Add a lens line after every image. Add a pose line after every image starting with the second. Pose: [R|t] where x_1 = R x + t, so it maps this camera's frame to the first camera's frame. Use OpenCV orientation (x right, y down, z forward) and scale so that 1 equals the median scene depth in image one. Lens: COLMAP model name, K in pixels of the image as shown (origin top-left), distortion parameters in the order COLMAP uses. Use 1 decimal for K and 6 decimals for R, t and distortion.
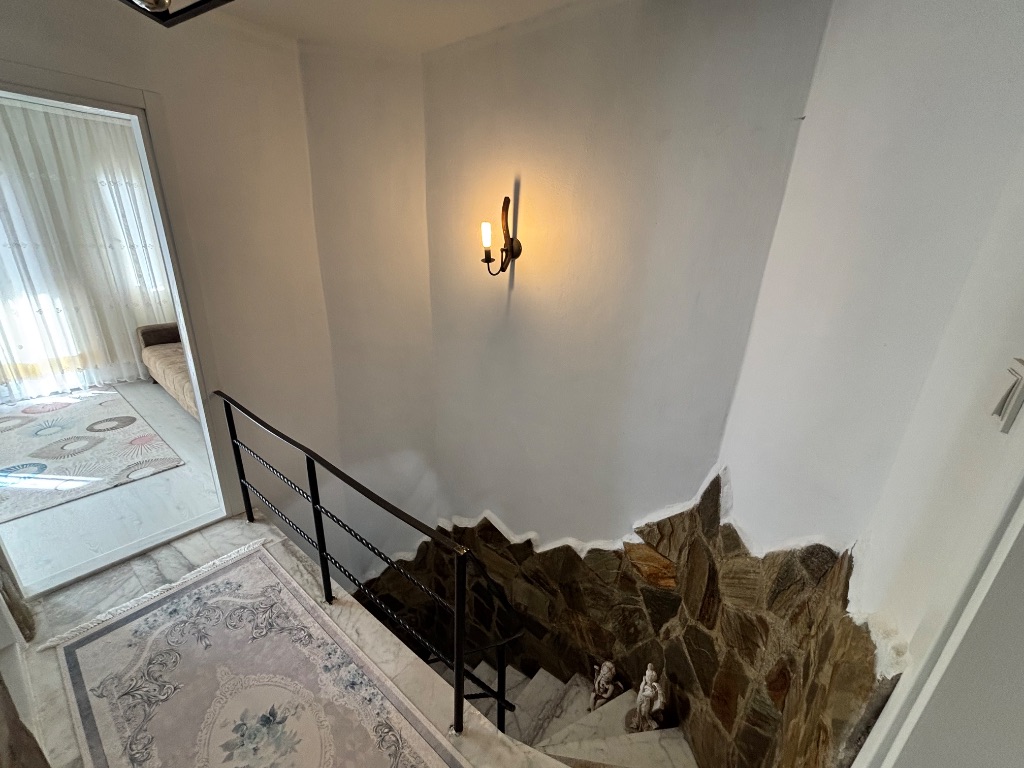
lens RADIAL K [[411.3, 0, 509.8], [0, 411.3, 381.6], [0, 0, 1]] dist [-0.001143, -0.001075]
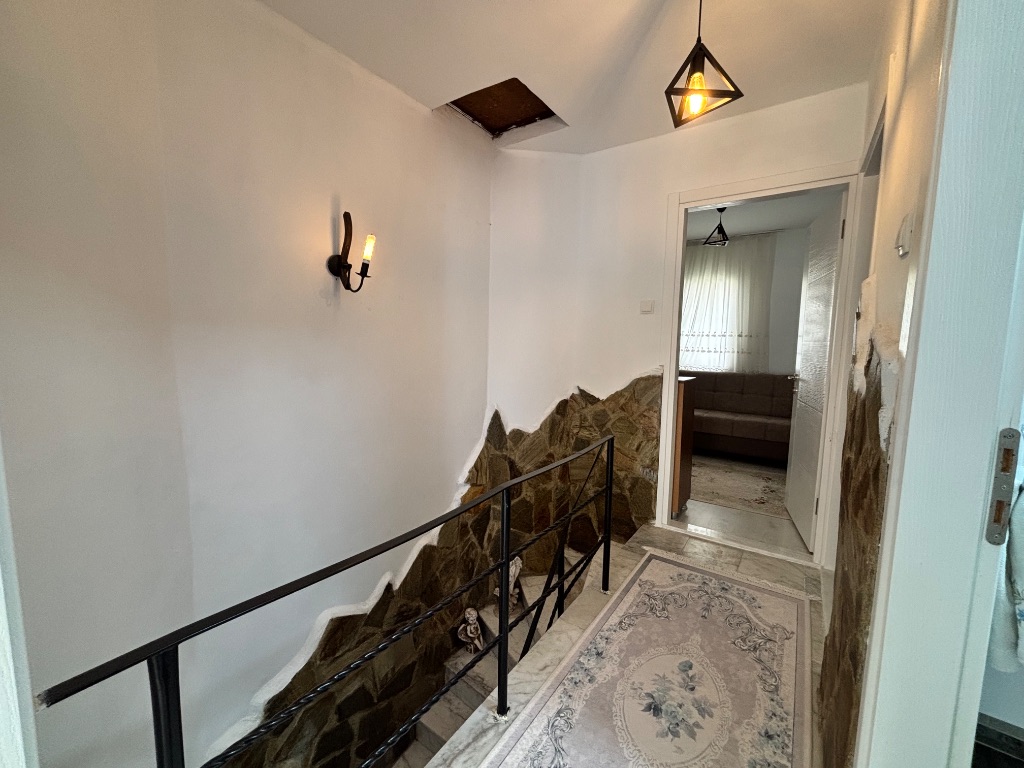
lens RADIAL K [[422.4, 0, 500.6], [0, 422.4, 384.0], [0, 0, 1]] dist [-0.003679, -0.000399]
pose [[-0.029582, -0.149383, 0.988337, -1.061139], [0.316058, 0.936641, 0.151029, -0.115369], [-0.948278, 0.316840, 0.019506, 0.796303]]
